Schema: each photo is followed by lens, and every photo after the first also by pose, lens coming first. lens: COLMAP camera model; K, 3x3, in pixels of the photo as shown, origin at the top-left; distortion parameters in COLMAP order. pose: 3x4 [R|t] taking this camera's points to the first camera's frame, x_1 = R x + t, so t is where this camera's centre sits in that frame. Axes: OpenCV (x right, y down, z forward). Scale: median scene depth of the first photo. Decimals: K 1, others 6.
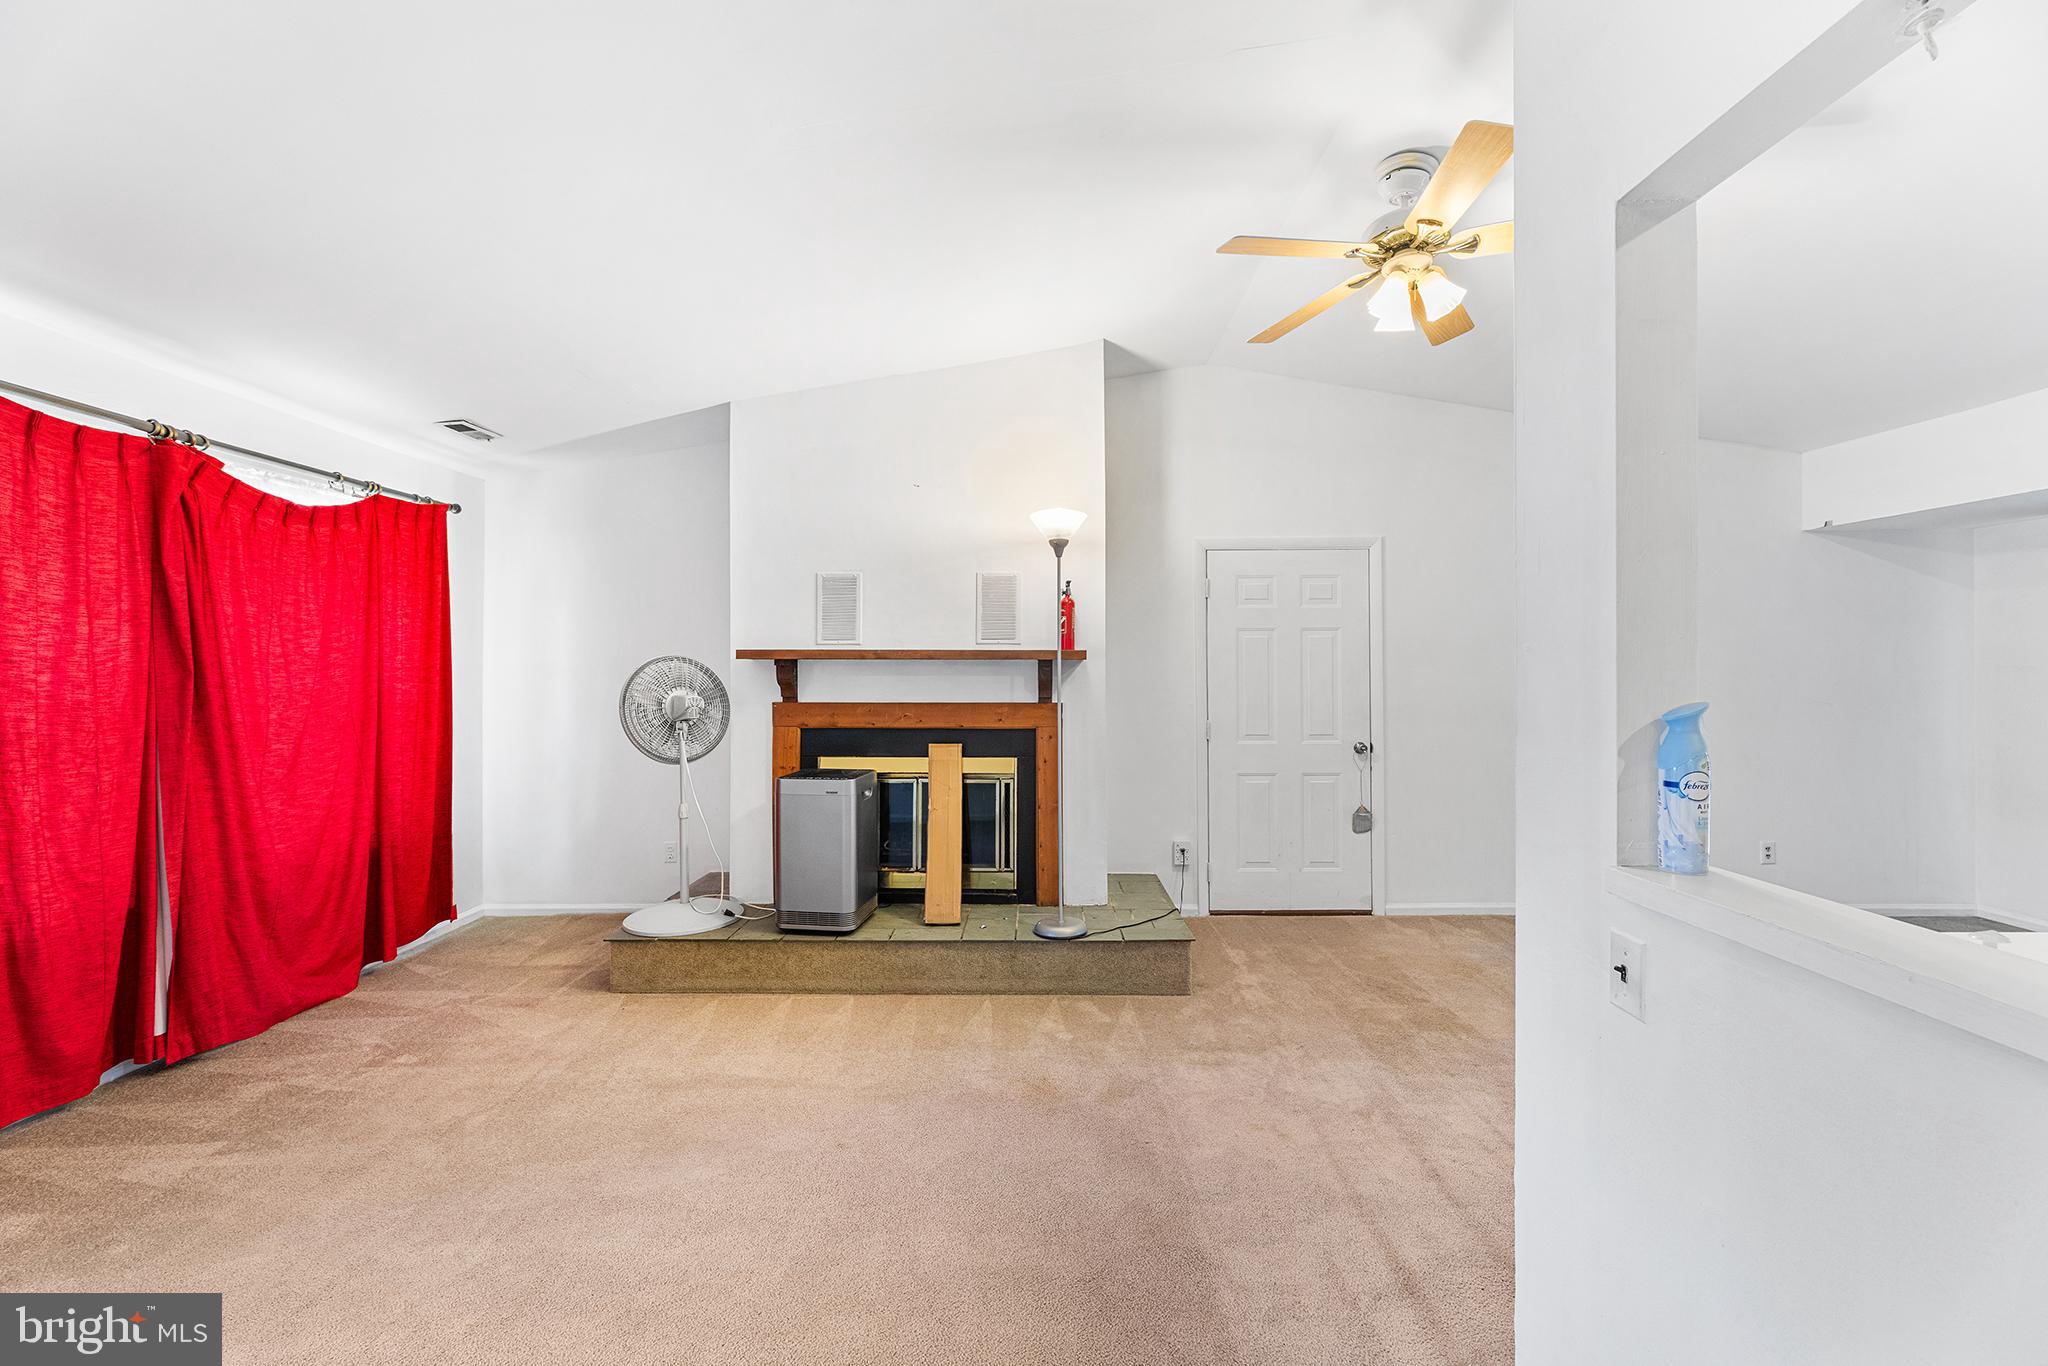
lens RADIAL K [[821.1, 0, 1025.9], [0, 821.1, 680.8], [0, 0, 1]] dist [-0.001515, 0.000242]
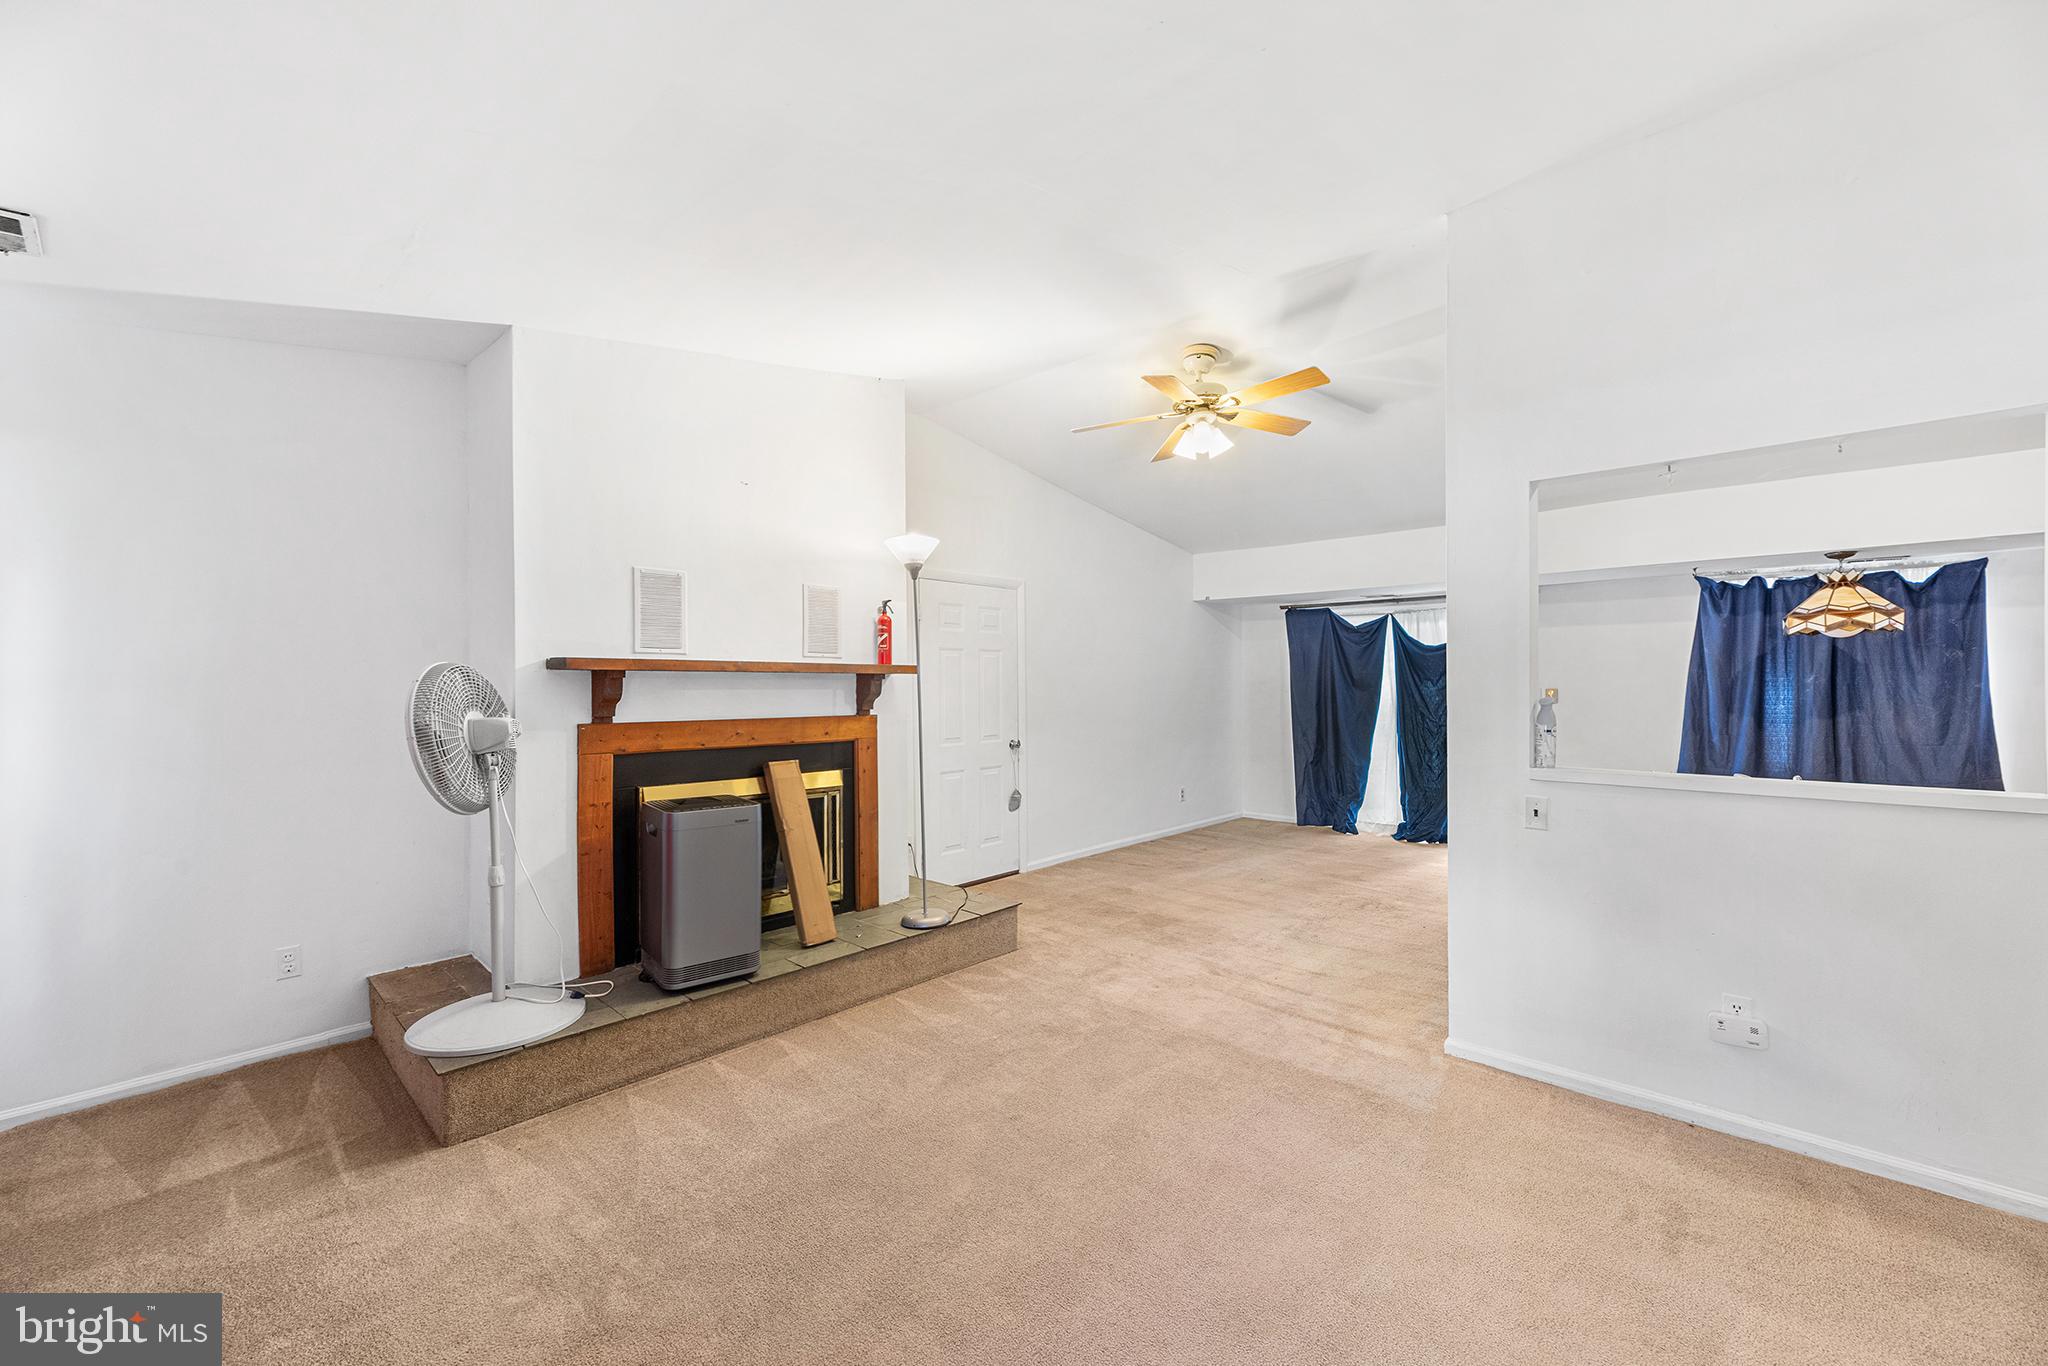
lens RADIAL K [[821.1, 0, 1018.9], [0, 821.1, 700.7], [0, 0, 1]] dist [-0.001515, 0.000242]
pose [[0.672922, -0.015565, 0.739550, -0.636434], [0.009024, 0.999877, 0.012832, -0.003257], [-0.739658, -0.001961, 0.672980, 0.160071]]
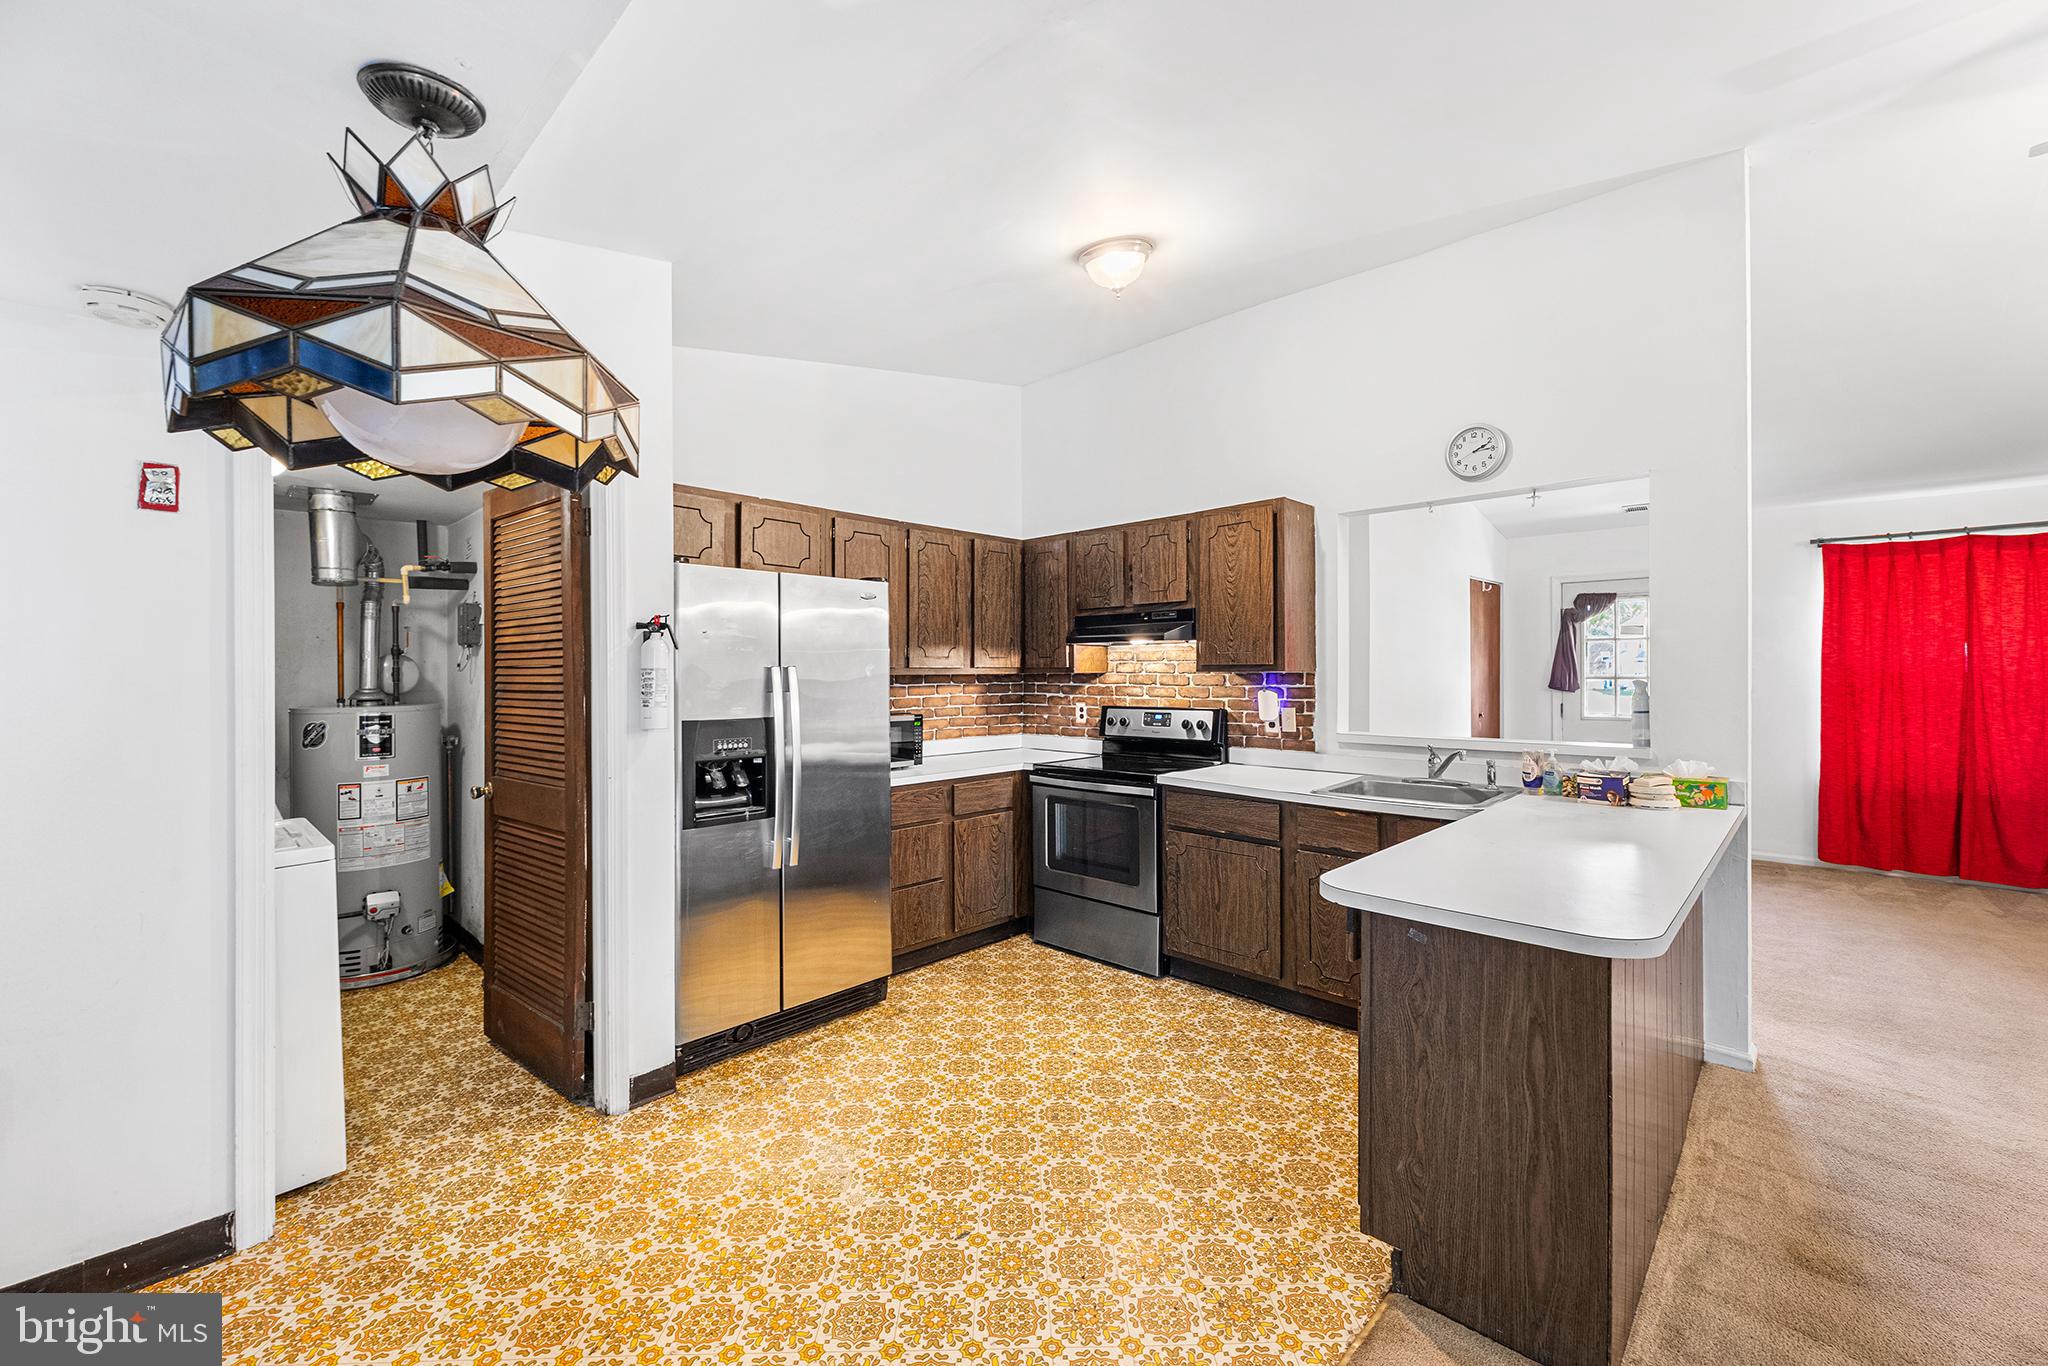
lens RADIAL K [[821.1, 0, 1036.6], [0, 821.1, 673.9], [0, 0, 1]] dist [-0.001515, 0.000242]
pose [[-0.680400, 0.006228, -0.732814, 1.232108], [-0.002494, 0.999938, 0.010814, -0.003137], [0.732836, 0.009185, -0.680343, 0.412951]]
